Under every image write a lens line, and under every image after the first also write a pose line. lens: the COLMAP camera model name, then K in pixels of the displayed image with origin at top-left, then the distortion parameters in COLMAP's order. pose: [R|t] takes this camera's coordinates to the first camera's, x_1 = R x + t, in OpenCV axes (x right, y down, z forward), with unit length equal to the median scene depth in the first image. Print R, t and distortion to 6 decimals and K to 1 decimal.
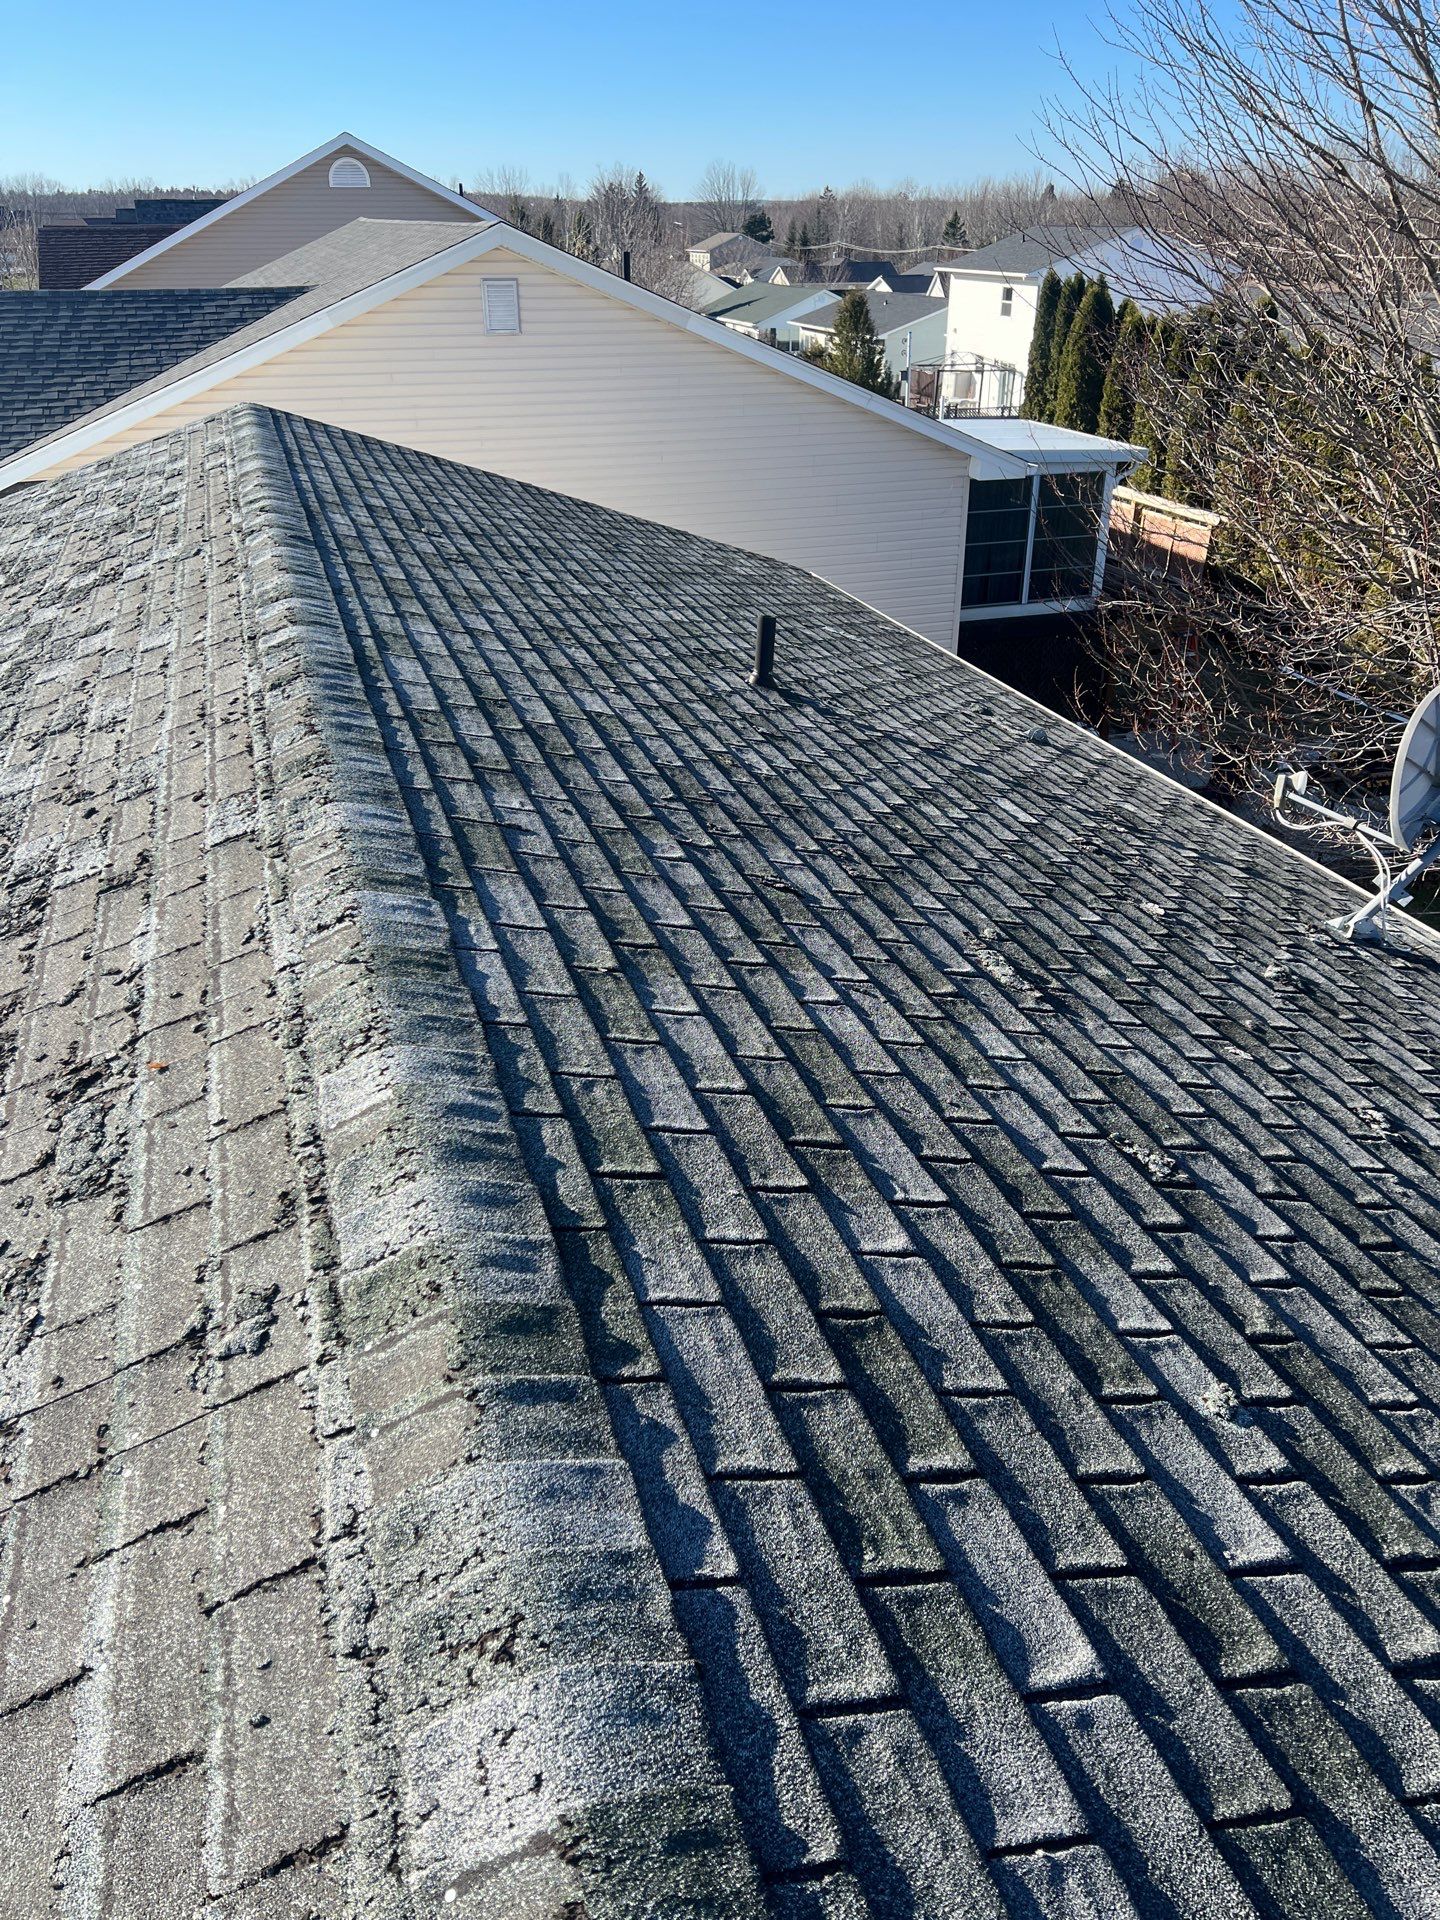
lens RADIAL K [[1471.1, 0, 723.9], [0, 1471.1, 895.2], [0, 0, 1]] dist [0.061340, -0.085299]
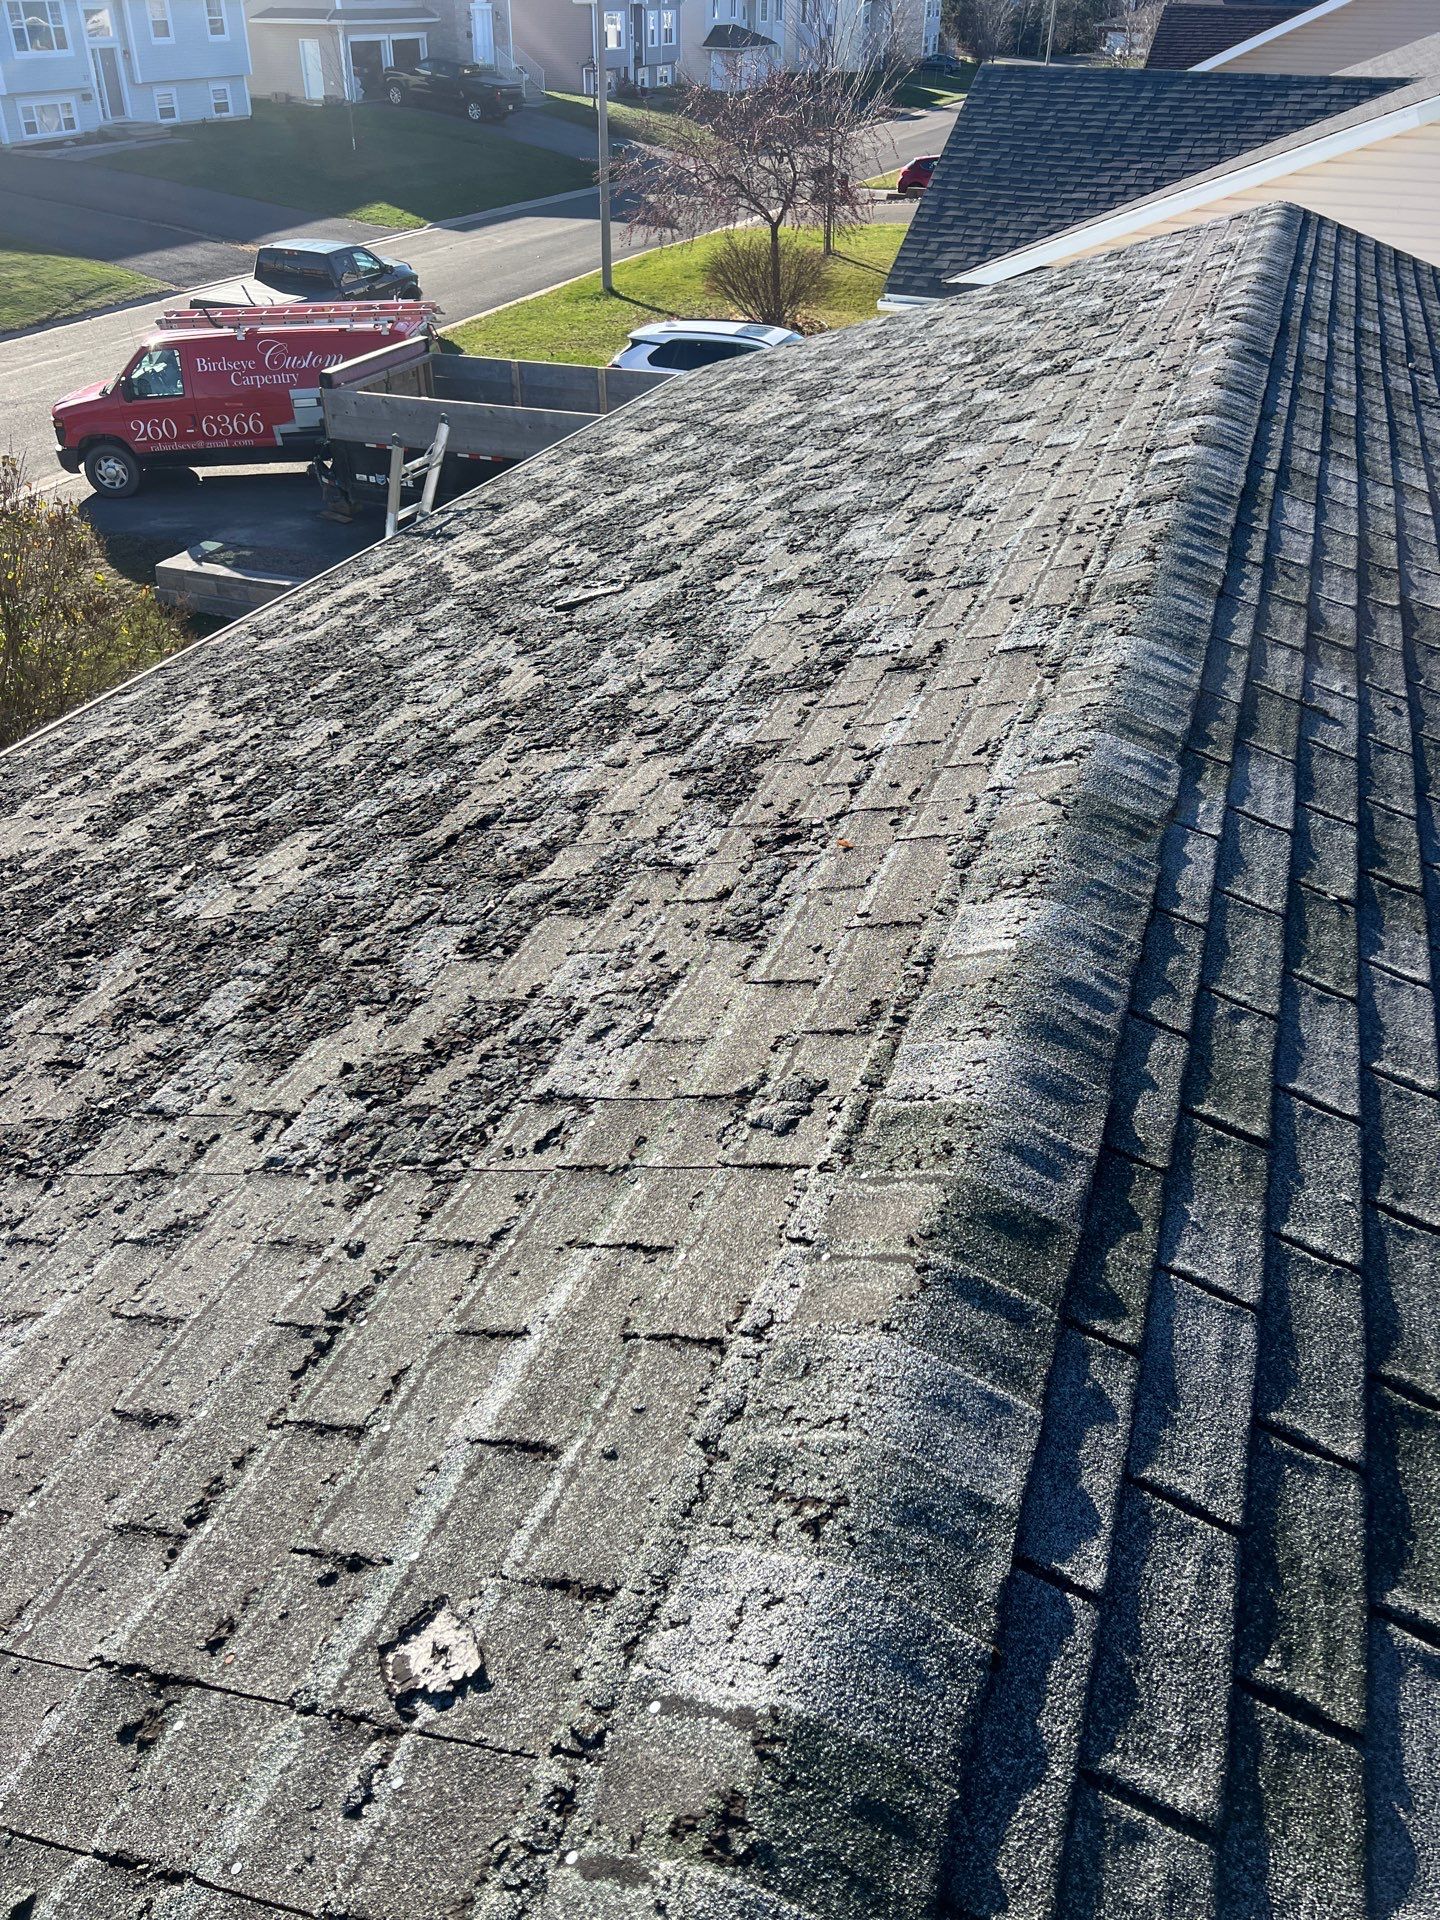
lens RADIAL K [[1471.1, 0, 723.9], [0, 1471.1, 895.2], [0, 0, 1]] dist [0.061340, -0.085299]
pose [[0.791340, 0.325810, -0.517329, 0.114551], [-0.264602, 0.945332, 0.190610, -0.029109], [0.551151, -0.013951, 0.834289, 0.116026]]
